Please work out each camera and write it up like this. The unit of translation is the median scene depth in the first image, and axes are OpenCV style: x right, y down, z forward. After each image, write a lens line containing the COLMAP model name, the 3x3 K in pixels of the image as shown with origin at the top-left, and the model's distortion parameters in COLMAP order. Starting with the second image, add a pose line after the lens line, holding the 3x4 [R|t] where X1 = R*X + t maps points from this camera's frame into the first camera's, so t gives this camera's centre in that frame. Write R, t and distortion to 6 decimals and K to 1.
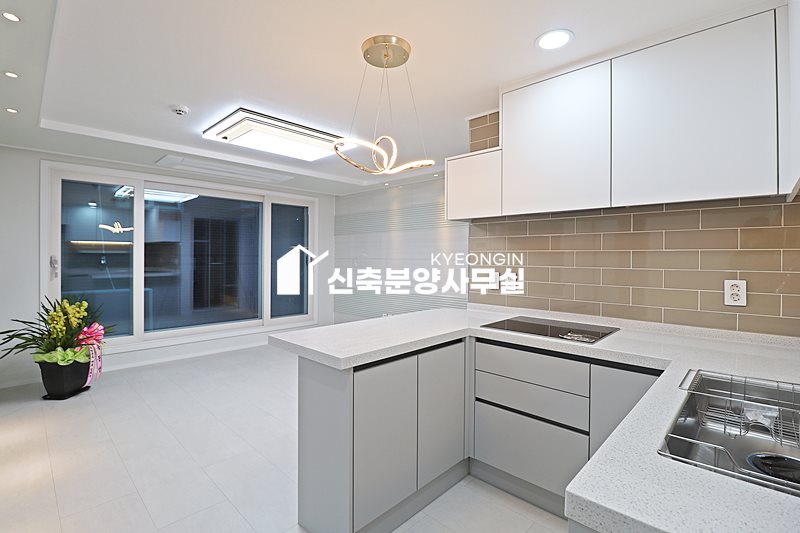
lens RADIAL K [[371.5, 0, 398.1], [0, 371.5, 259.0], [0, 0, 1]] dist [0.001273, -0.013751]
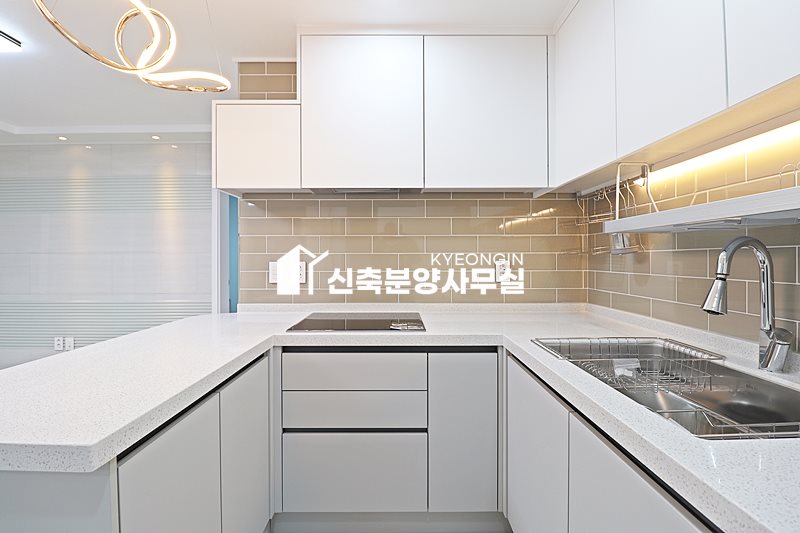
lens RADIAL K [[371.4, 0, 401.1], [0, 371.4, 257.6], [0, 0, 1]] dist [-0.001179, -0.013835]
pose [[0.718212, -0.006139, 0.695797, -0.082157], [0.010142, 0.999947, -0.001646, 0.024262], [-0.695750, 0.008239, 0.718237, 0.195147]]
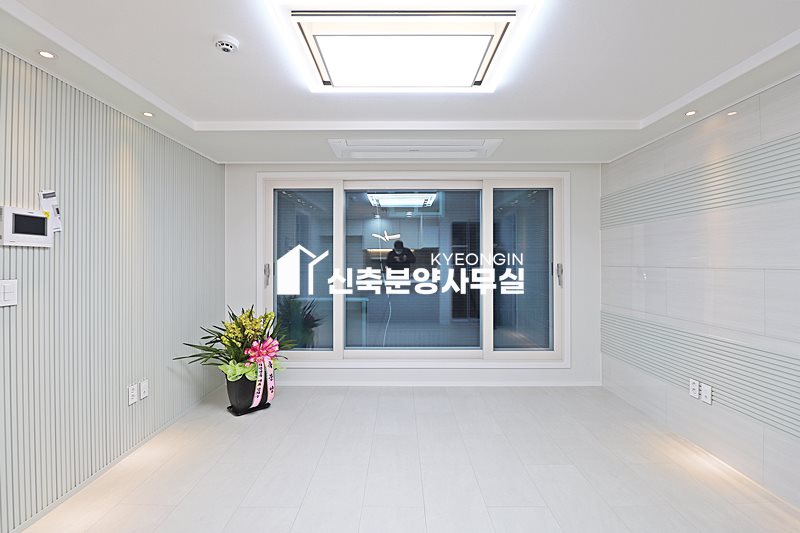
lens RADIAL K [[371.5, 0, 398.1], [0, 371.5, 259.0], [0, 0, 1]] dist [0.001273, -0.013751]
pose [[0.691638, -0.010565, -0.722167, 0.076465], [0.002136, 0.999919, -0.012582, -0.010487], [0.722241, 0.007160, 0.691604, 0.613511]]
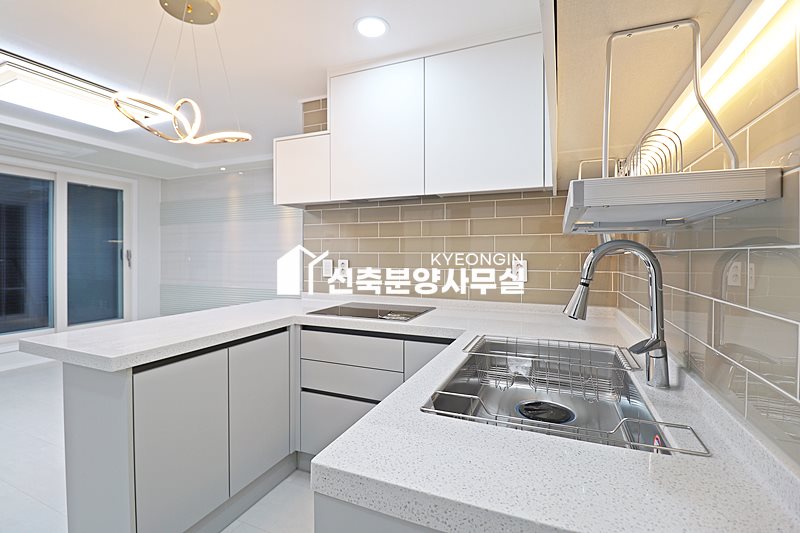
lens RADIAL K [[370.3, 0, 397.0], [0, 370.3, 258.5], [0, 0, 1]] dist [0.000105, -0.013670]
pose [[0.933838, -0.008264, 0.357601, 0.062607], [0.006258, 0.999958, 0.006767, 0.021110], [-0.357642, -0.004081, 0.933850, 0.011596]]
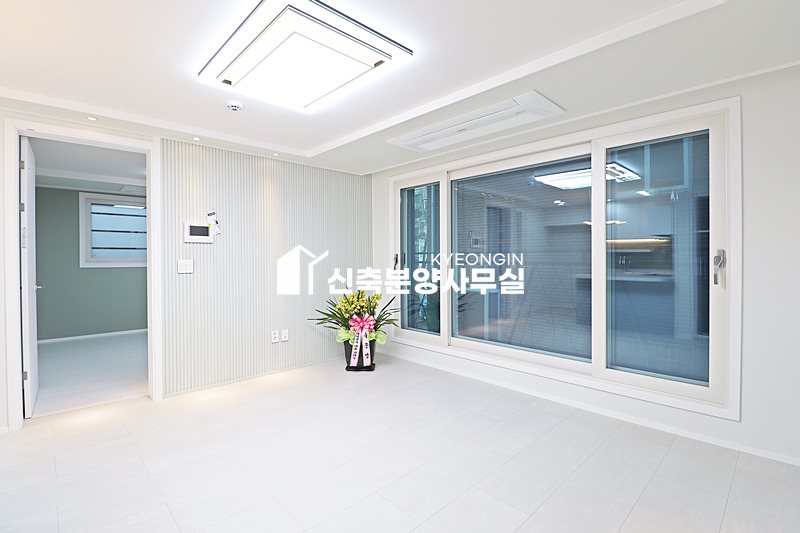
lens RADIAL K [[382.0, 0, 400.0], [0, 382.0, 266.5], [0, 0, 1]] dist [-0.000885, -0.000622]
pose [[-0.039550, 0.015012, -0.999105, 0.351782], [-0.002079, 0.999884, 0.015106, 0.013072], [0.999215, 0.002675, -0.039514, 1.192491]]
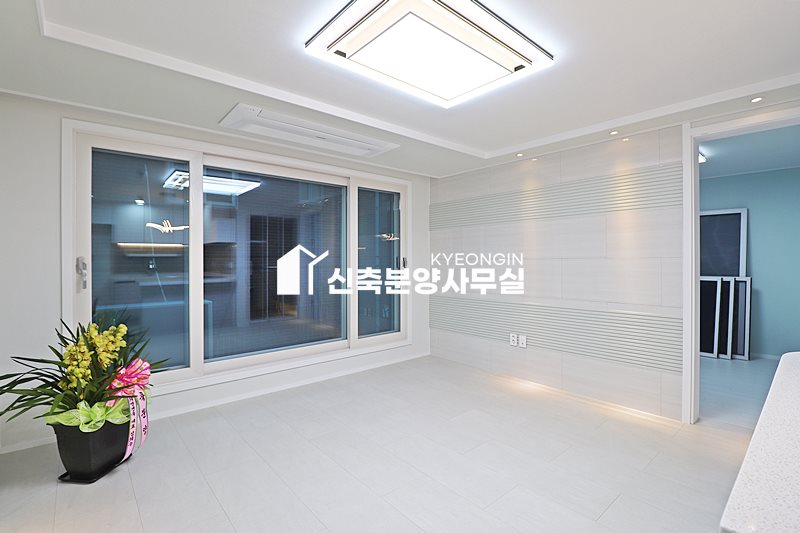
lens RADIAL K [[374.0, 0, 399.5], [0, 374.0, 259.9], [0, 0, 1]] dist [0.000814, -0.013010]
pose [[0.995890, -0.010037, -0.090010, -0.308393], [0.009625, 0.999941, -0.005012, 0.006124], [0.090055, 0.004125, 0.995928, 0.399013]]
